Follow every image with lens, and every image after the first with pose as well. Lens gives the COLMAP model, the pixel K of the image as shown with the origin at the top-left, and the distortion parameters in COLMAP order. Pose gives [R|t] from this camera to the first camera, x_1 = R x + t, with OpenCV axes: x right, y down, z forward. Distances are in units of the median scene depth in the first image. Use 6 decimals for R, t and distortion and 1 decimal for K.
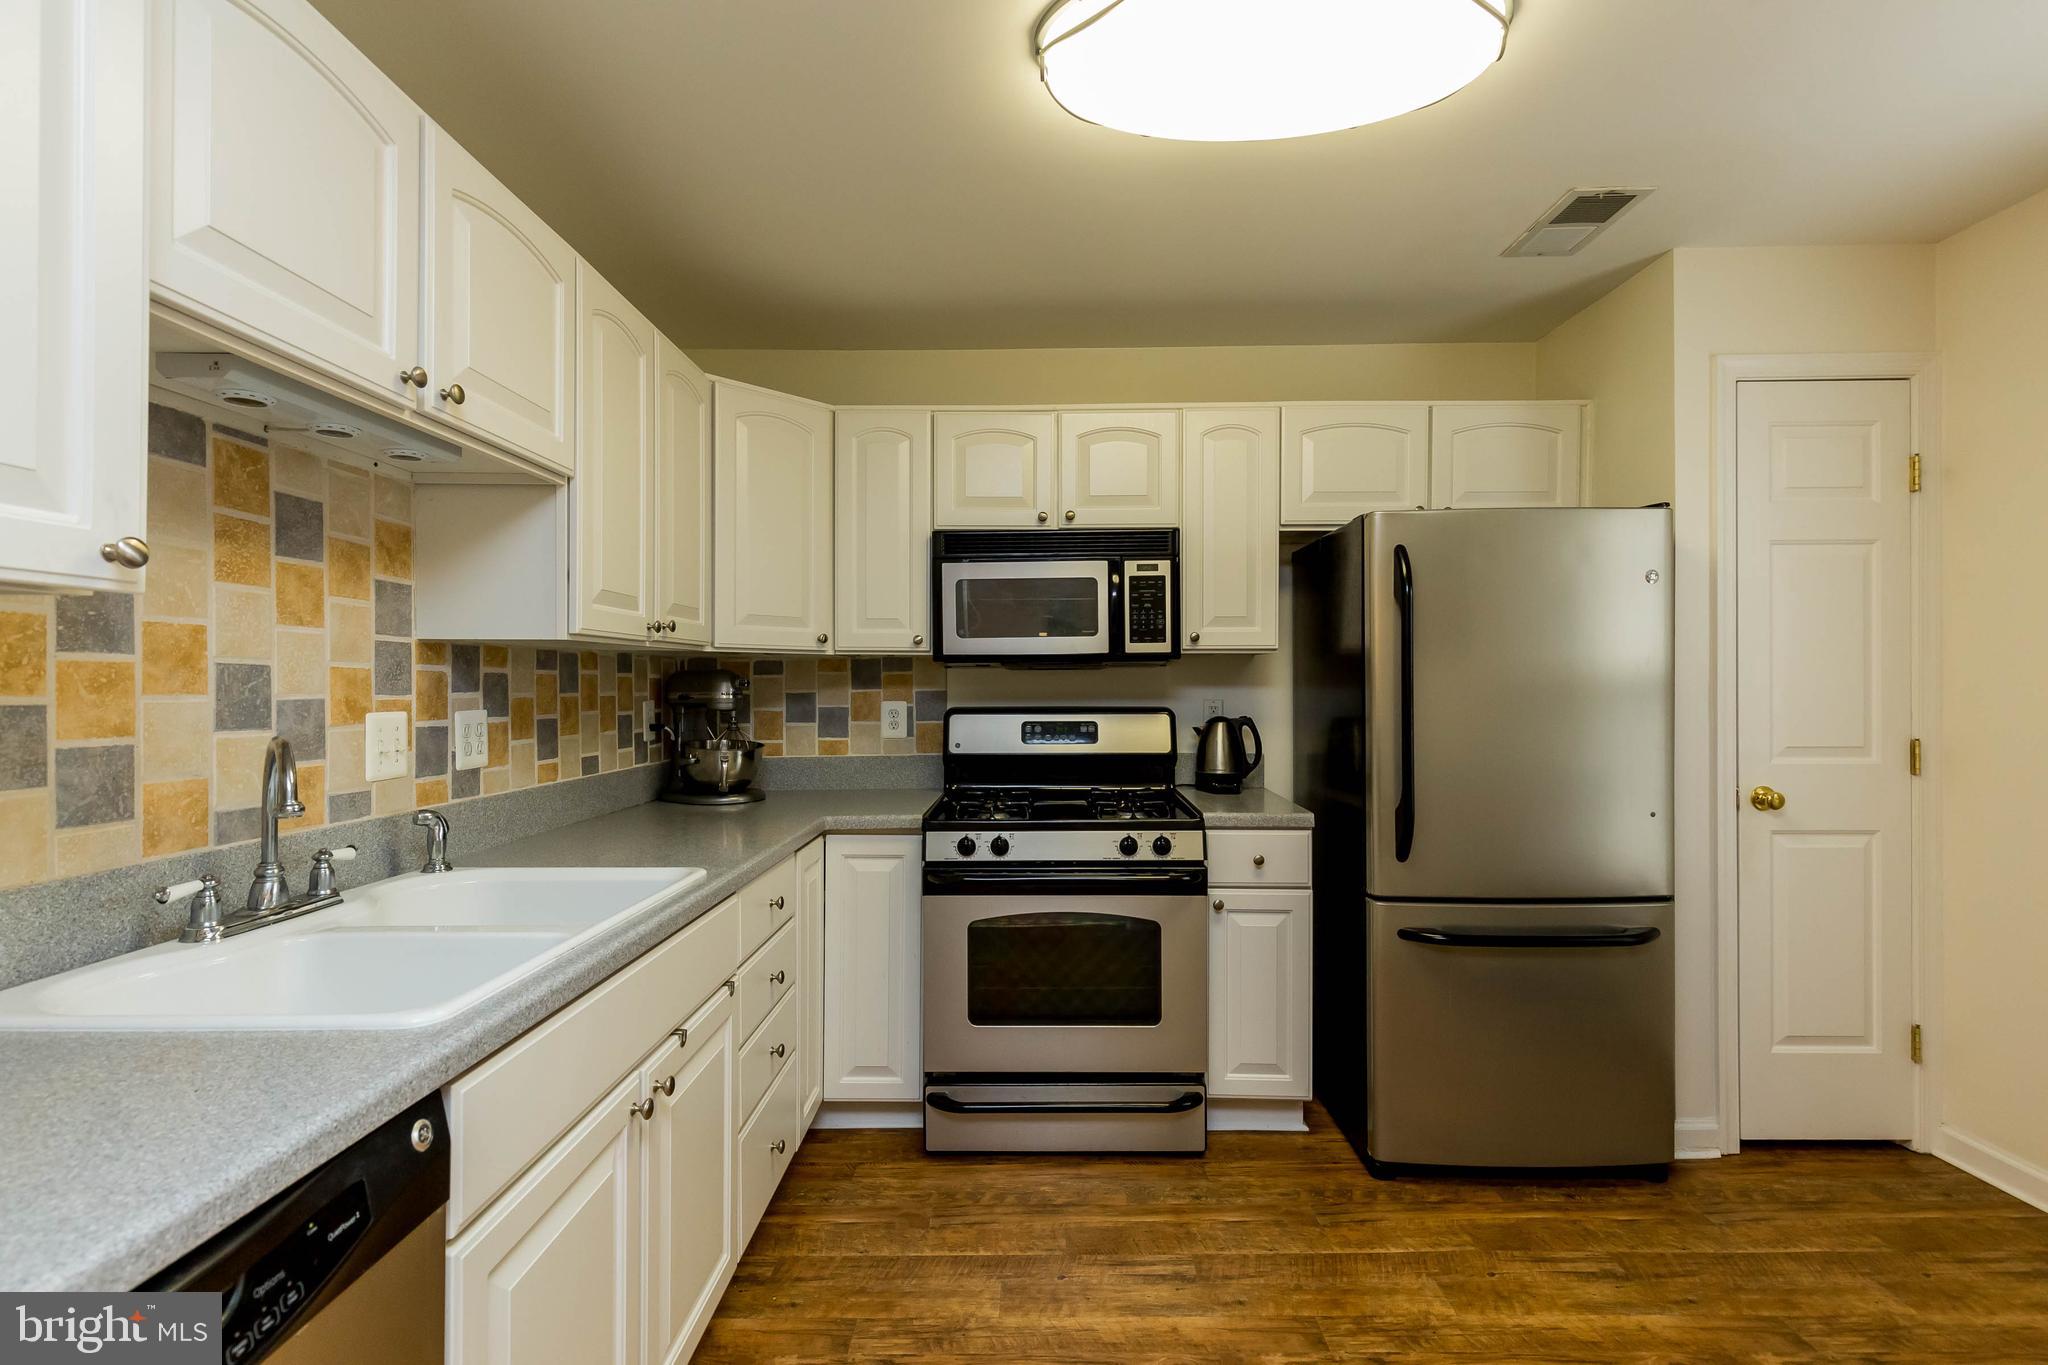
lens RADIAL K [[926.5, 0, 1016.4], [0, 926.5, 686.2], [0, 0, 1]] dist [0.006421, -0.000699]
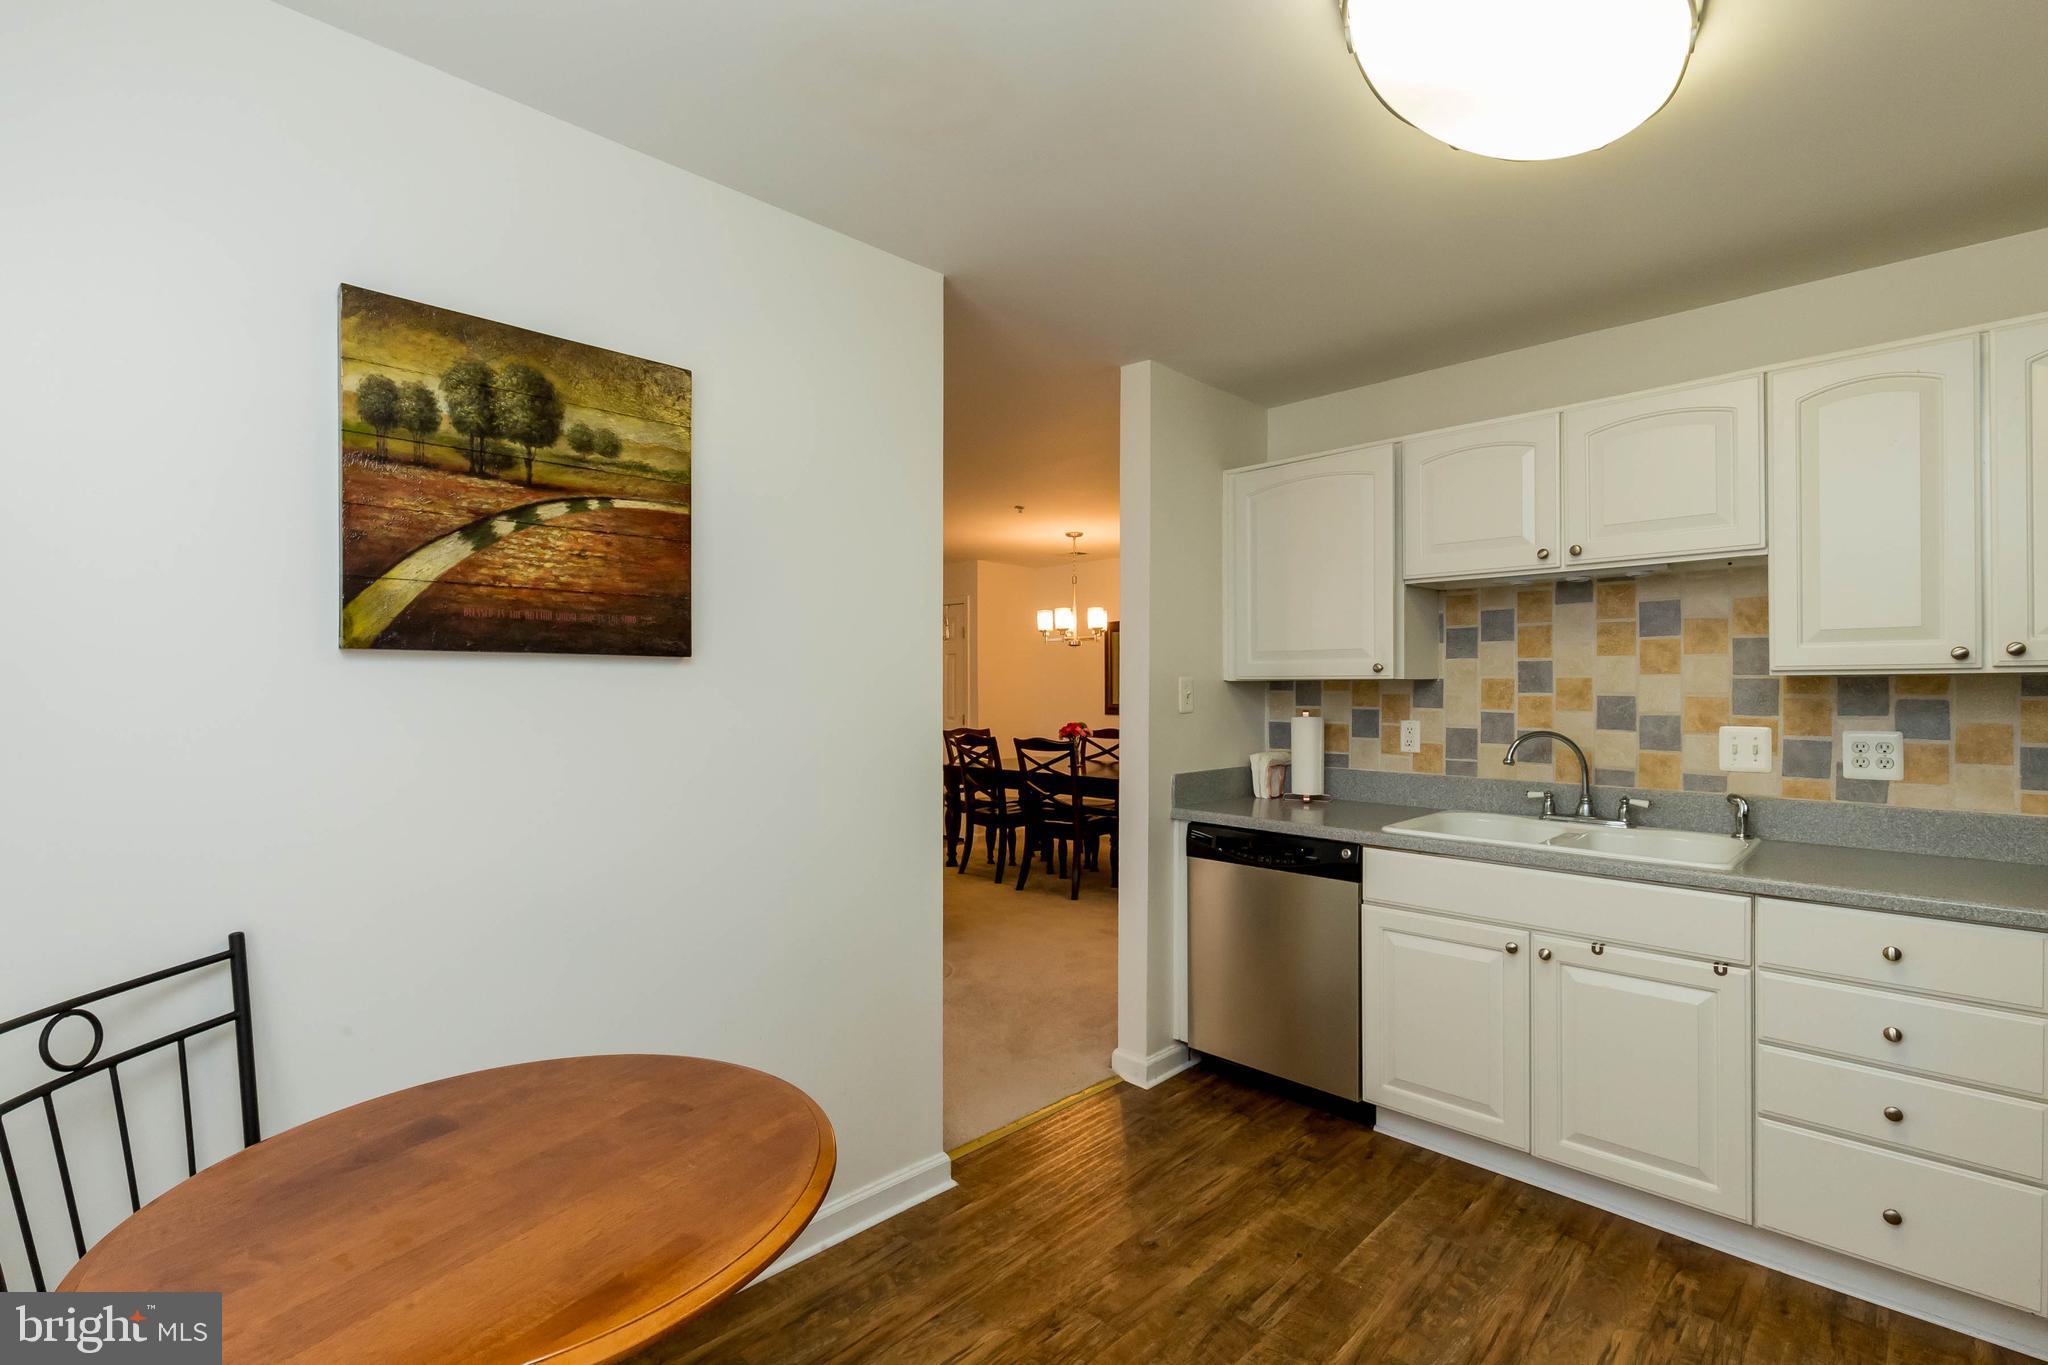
lens RADIAL K [[926.5, 0, 995.0], [0, 926.5, 689.4], [0, 0, 1]] dist [0.006421, -0.000699]
pose [[-0.706913, 0.008171, -0.707253, 1.049669], [0.004555, 0.999965, 0.007000, -0.041009], [0.707286, 0.001727, -0.706926, 1.034293]]
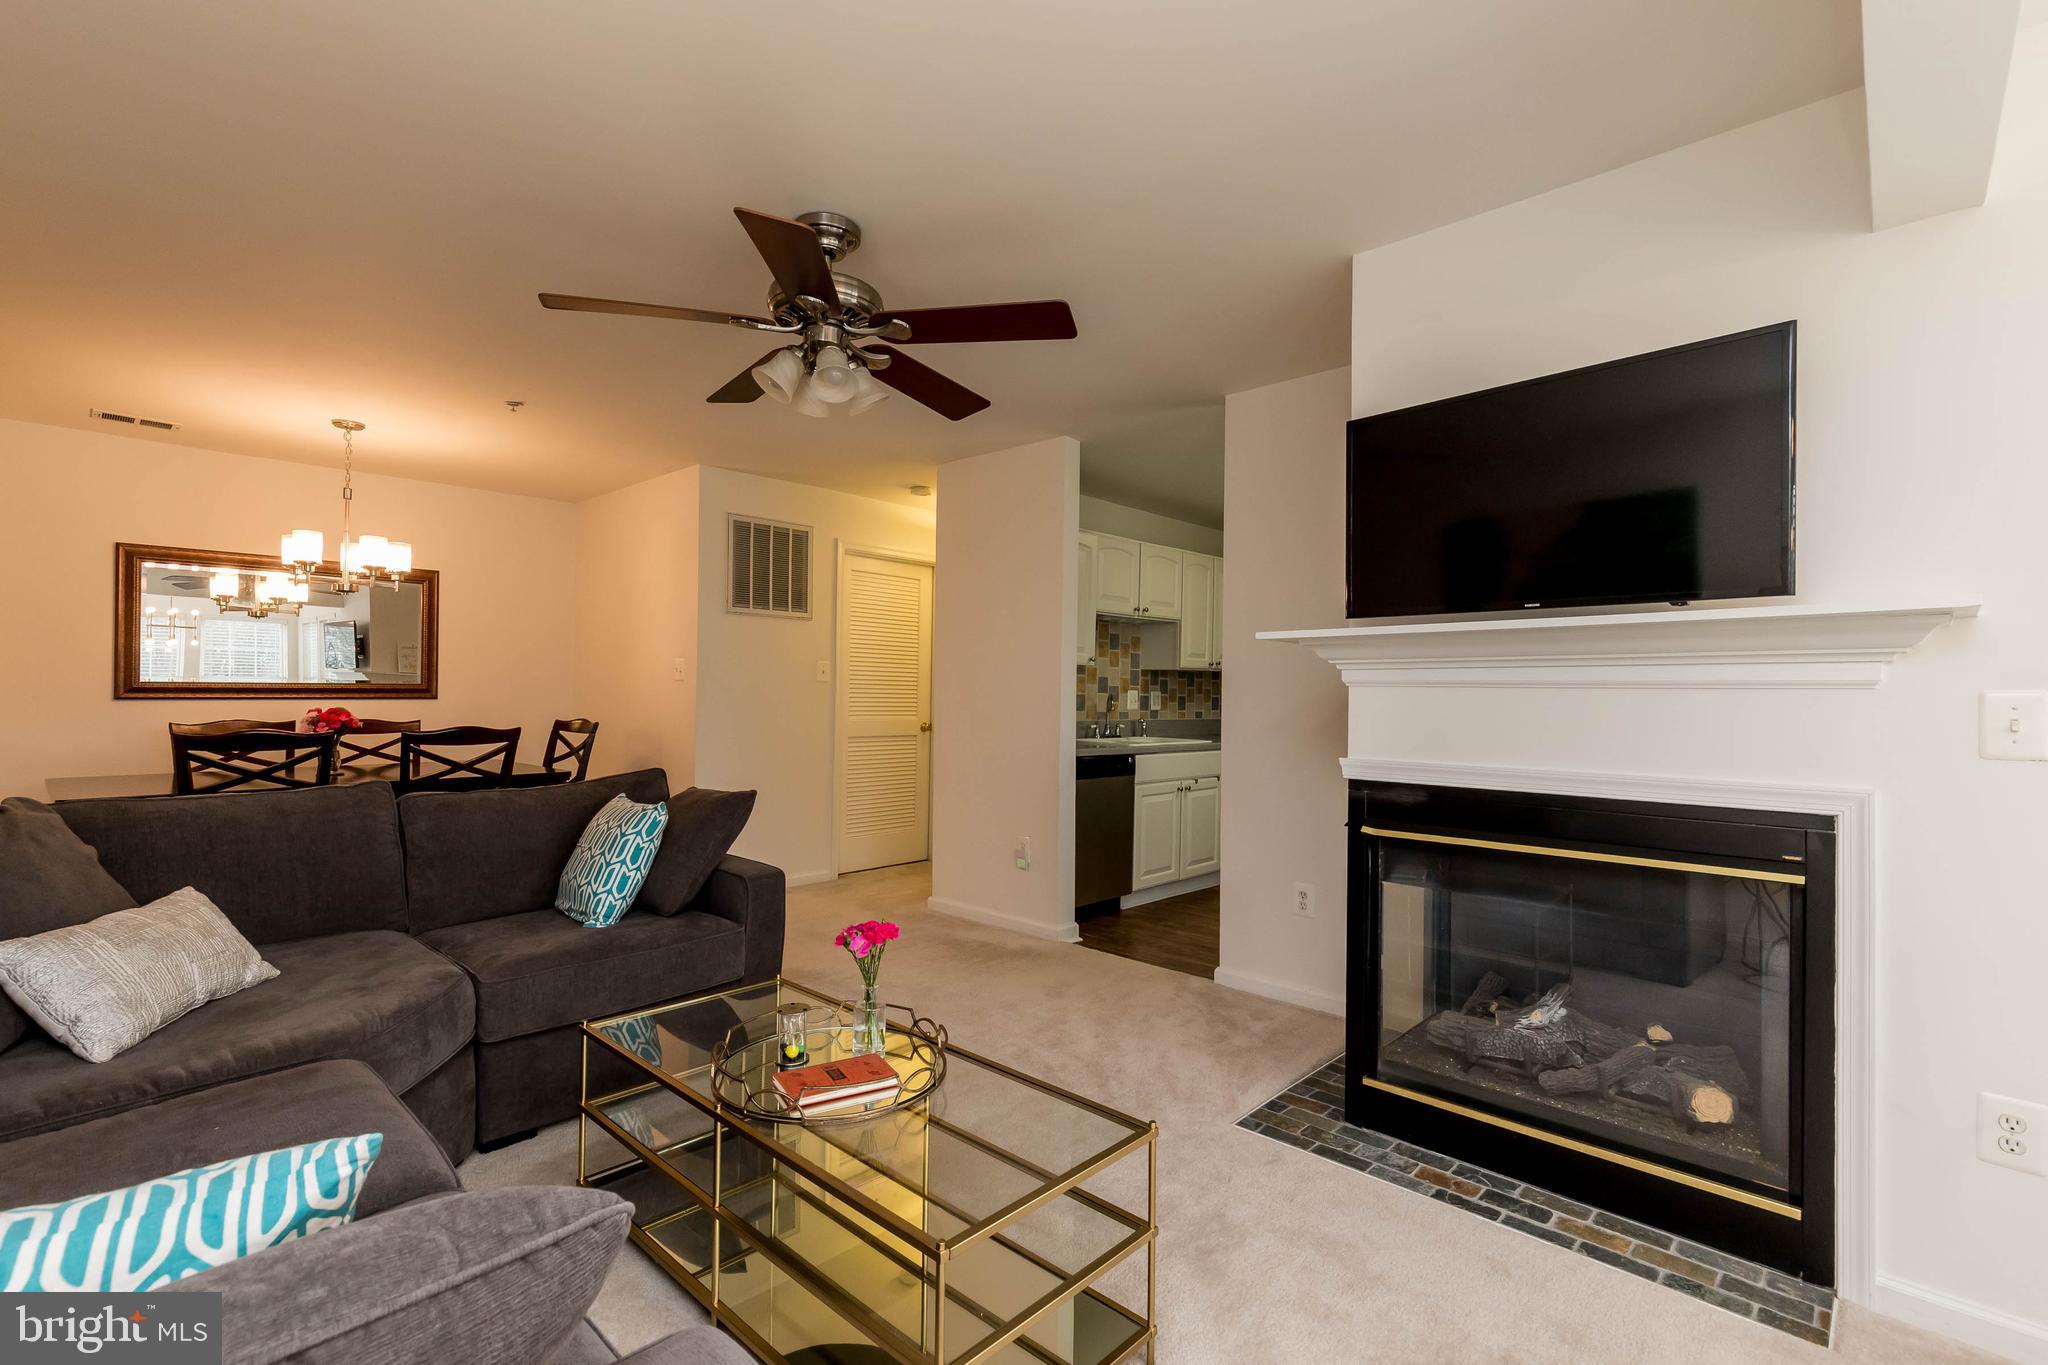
lens RADIAL K [[926.5, 0, 970.4], [0, 926.5, 696.6], [0, 0, 1]] dist [0.006421, -0.000699]
pose [[0.697593, 0.013676, -0.716364, 1.206737], [-0.013376, 0.999892, 0.006063, 0.032192], [0.716370, 0.005352, 0.697700, -1.618713]]
